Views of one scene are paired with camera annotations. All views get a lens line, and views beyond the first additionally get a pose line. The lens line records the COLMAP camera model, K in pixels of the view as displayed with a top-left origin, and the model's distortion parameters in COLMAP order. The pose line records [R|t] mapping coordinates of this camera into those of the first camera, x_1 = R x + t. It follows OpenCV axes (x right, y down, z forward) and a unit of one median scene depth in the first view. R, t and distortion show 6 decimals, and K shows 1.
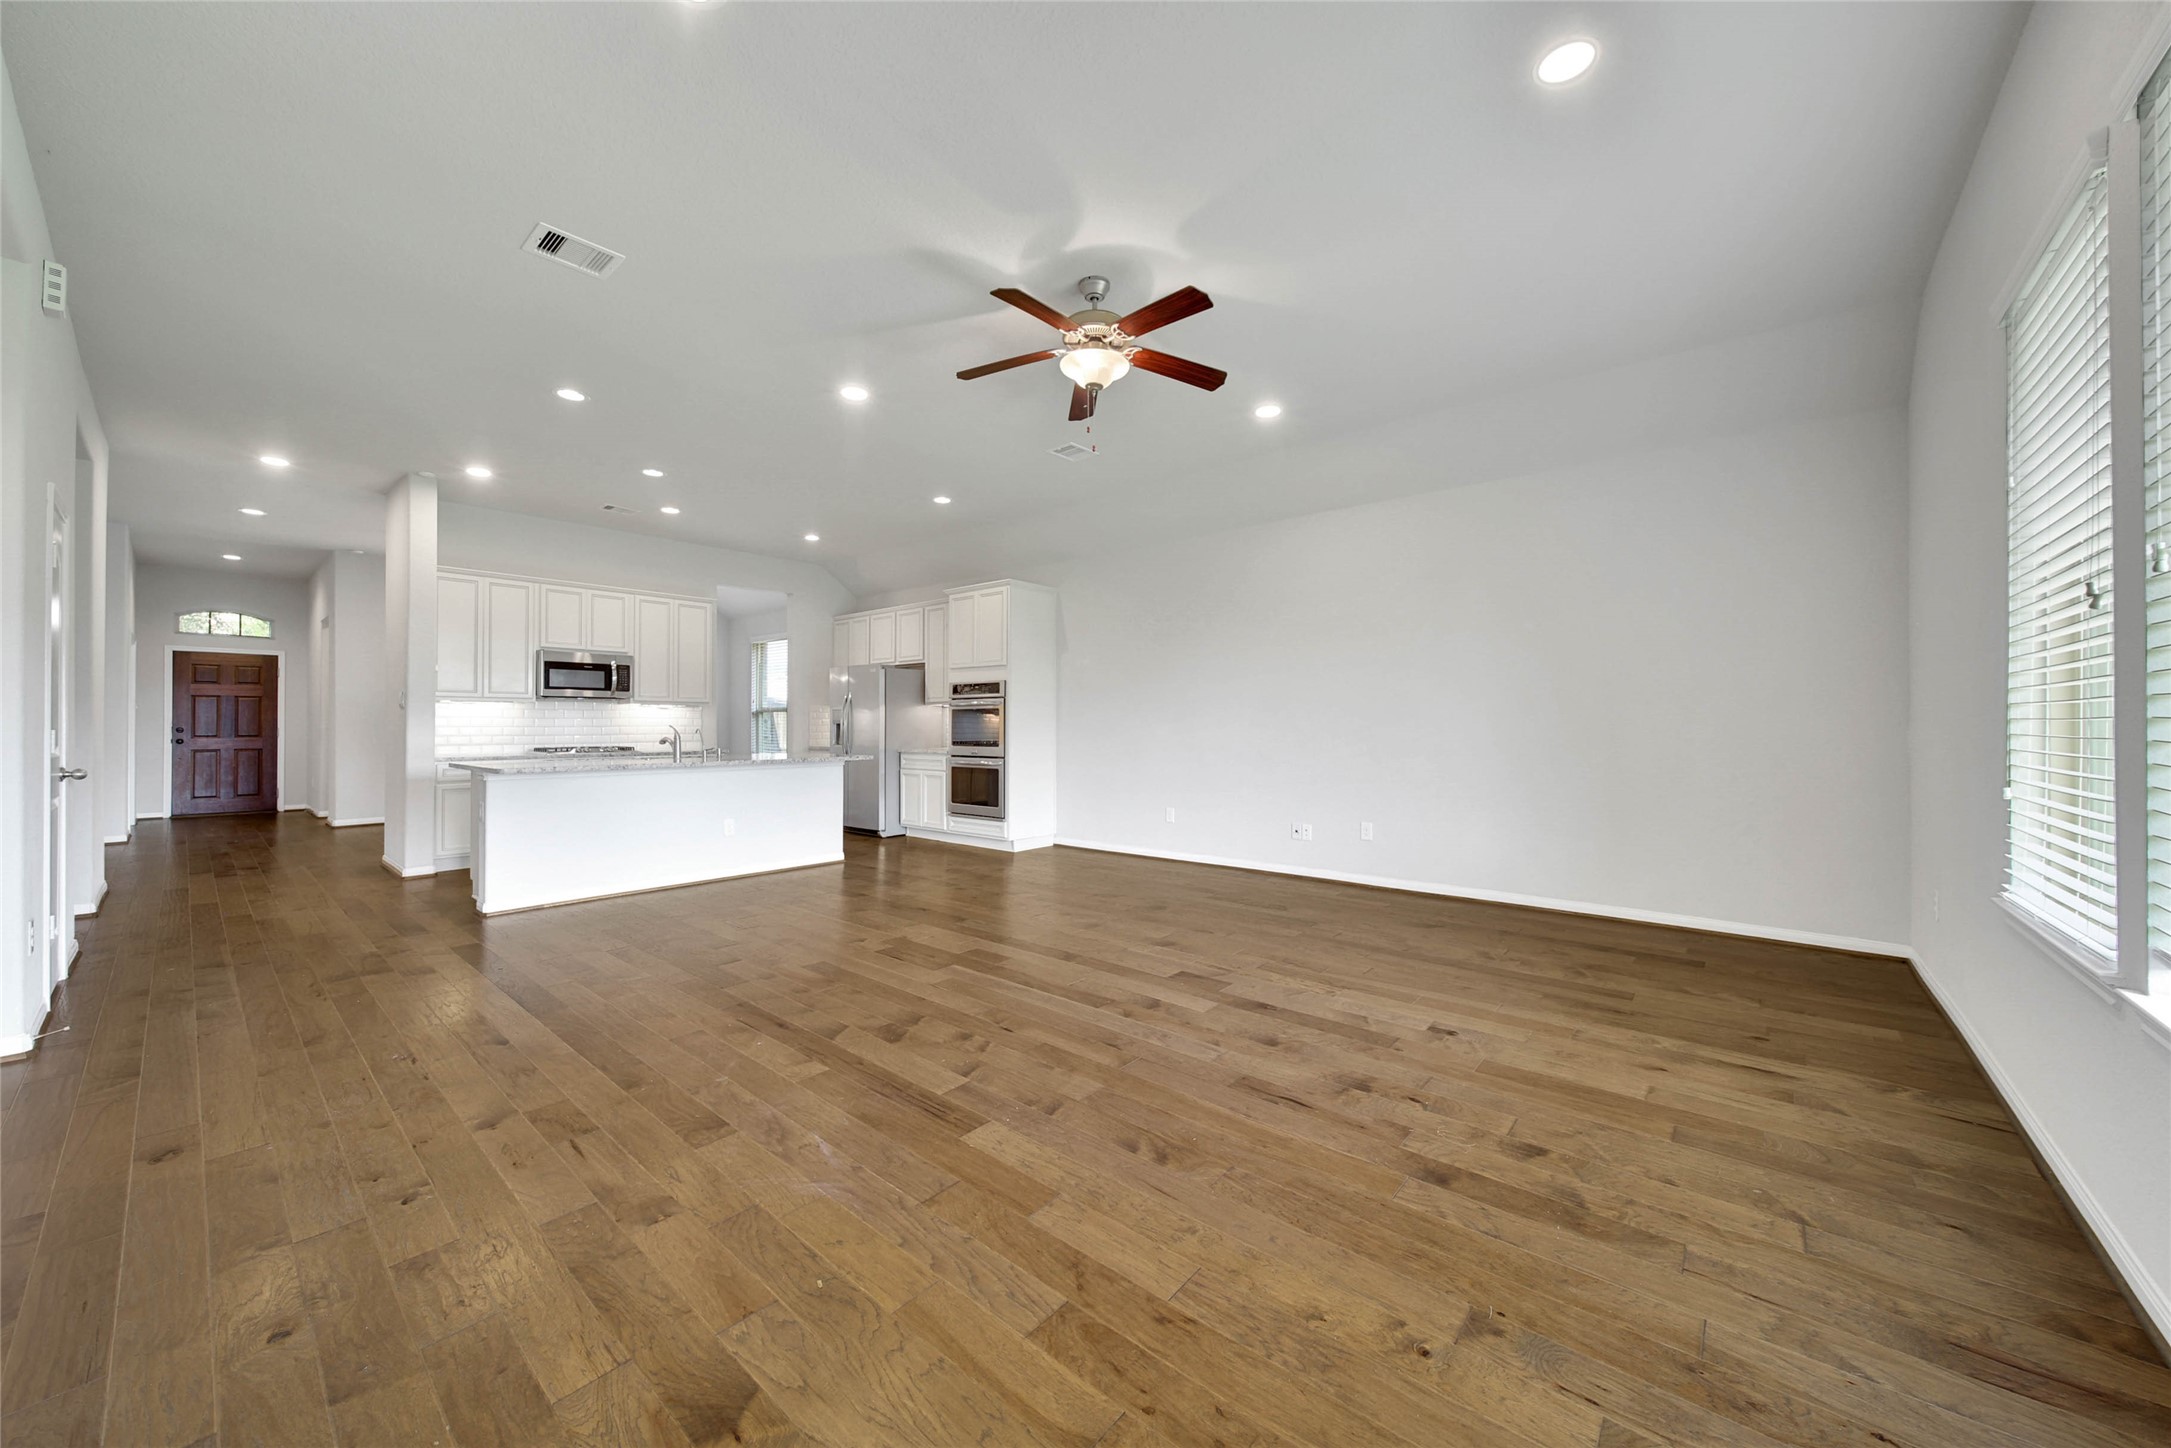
lens RADIAL K [[783.1, 0, 1088.1], [0, 783.1, 720.2], [0, 0, 1]] dist [-0.006544, 0.000089]
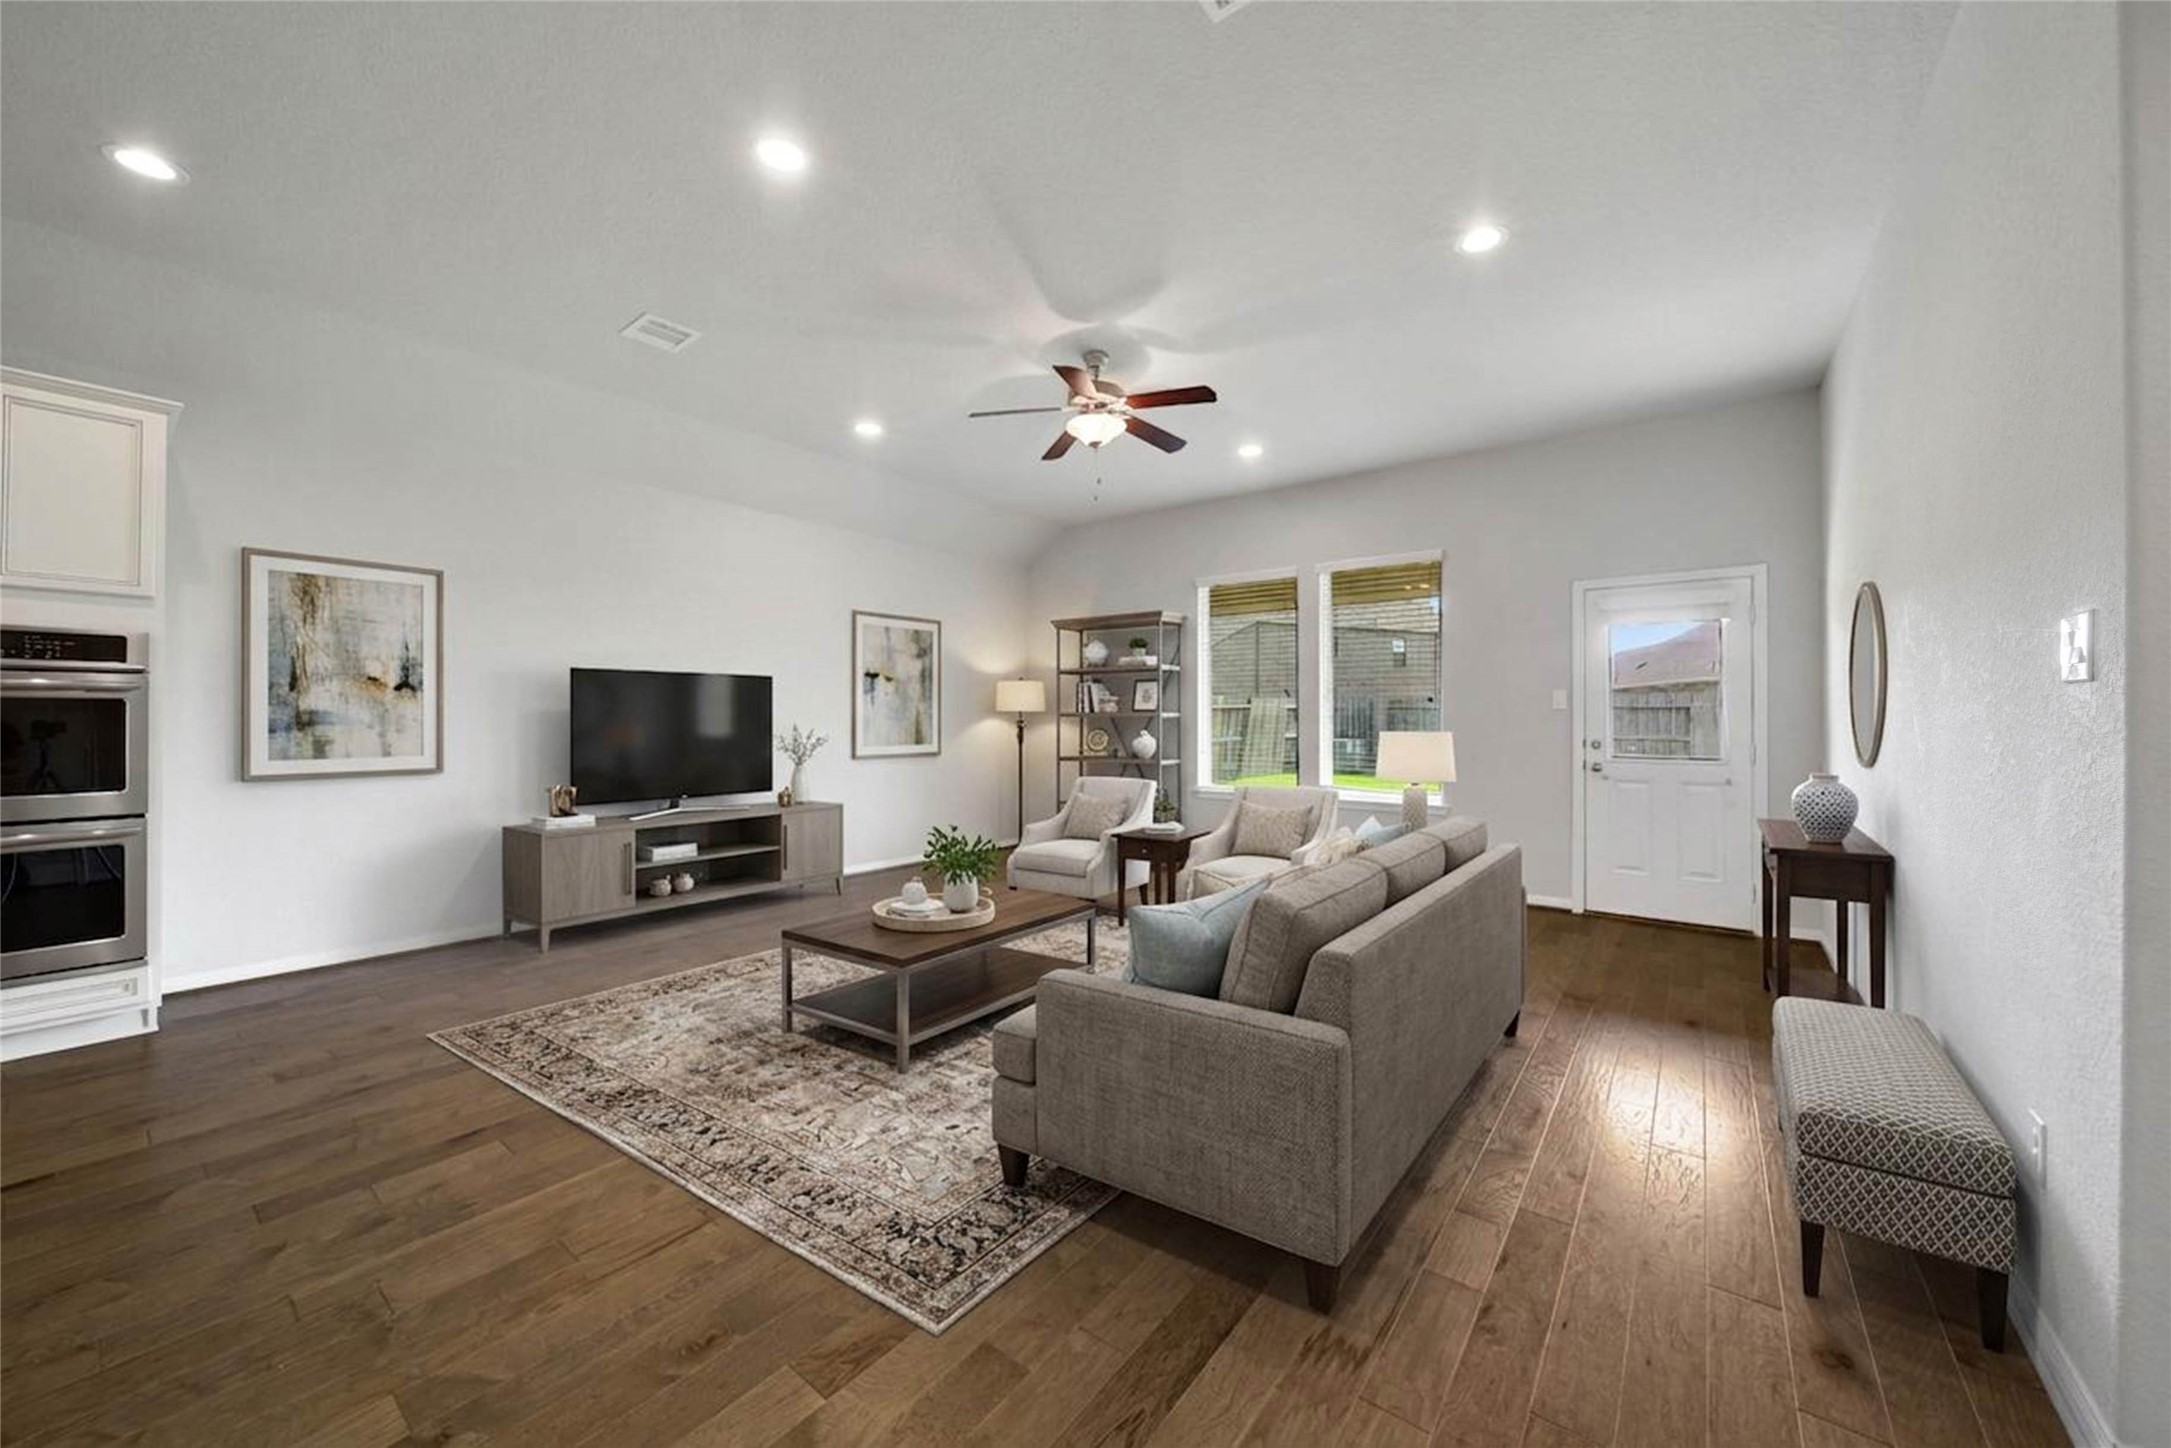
lens RADIAL K [[783.1, 0, 1088.1], [0, 783.1, 720.2], [0, 0, 1]] dist [-0.006544, 0.000089]
pose [[-0.051341, 0.000231, 0.998681, -0.485176], [-0.008645, 0.999962, -0.000676, -0.006521], [-0.998644, -0.008668, -0.051337, 0.447454]]
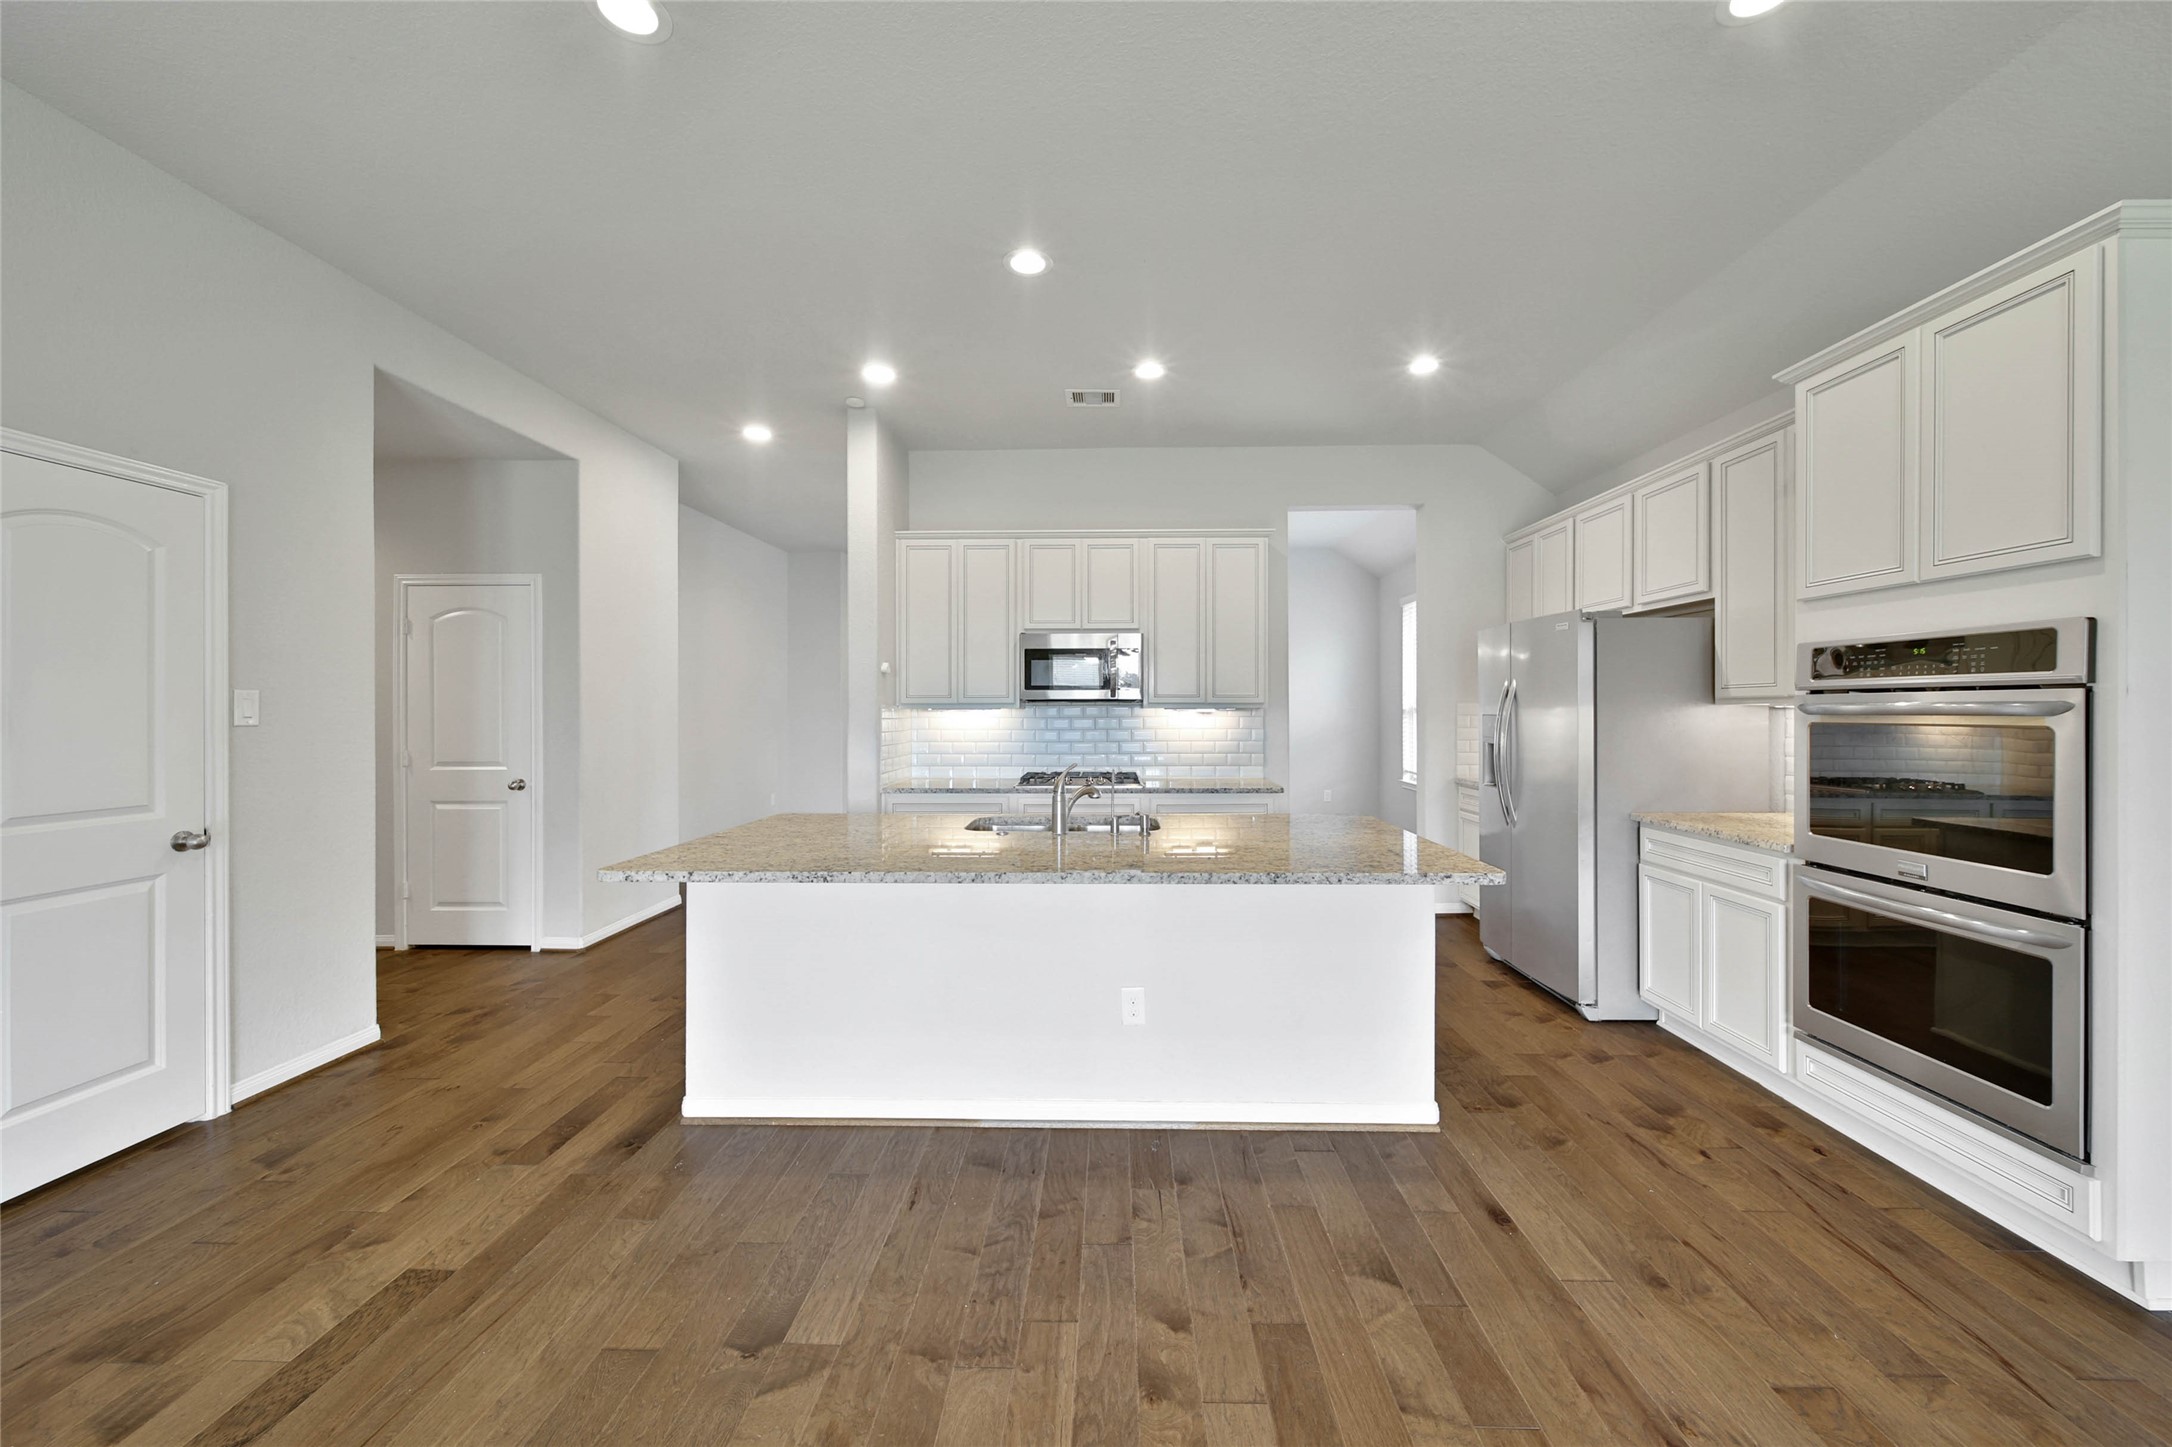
lens RADIAL K [[795.6, 0, 1091.1], [0, 795.6, 710.4], [0, 0, 1]] dist [-0.000557, -0.000239]
pose [[0.629225, -0.000757, -0.777223, -0.096511], [0.008000, 0.999953, 0.005503, -0.021659], [0.777182, -0.009680, 0.629201, 0.514159]]
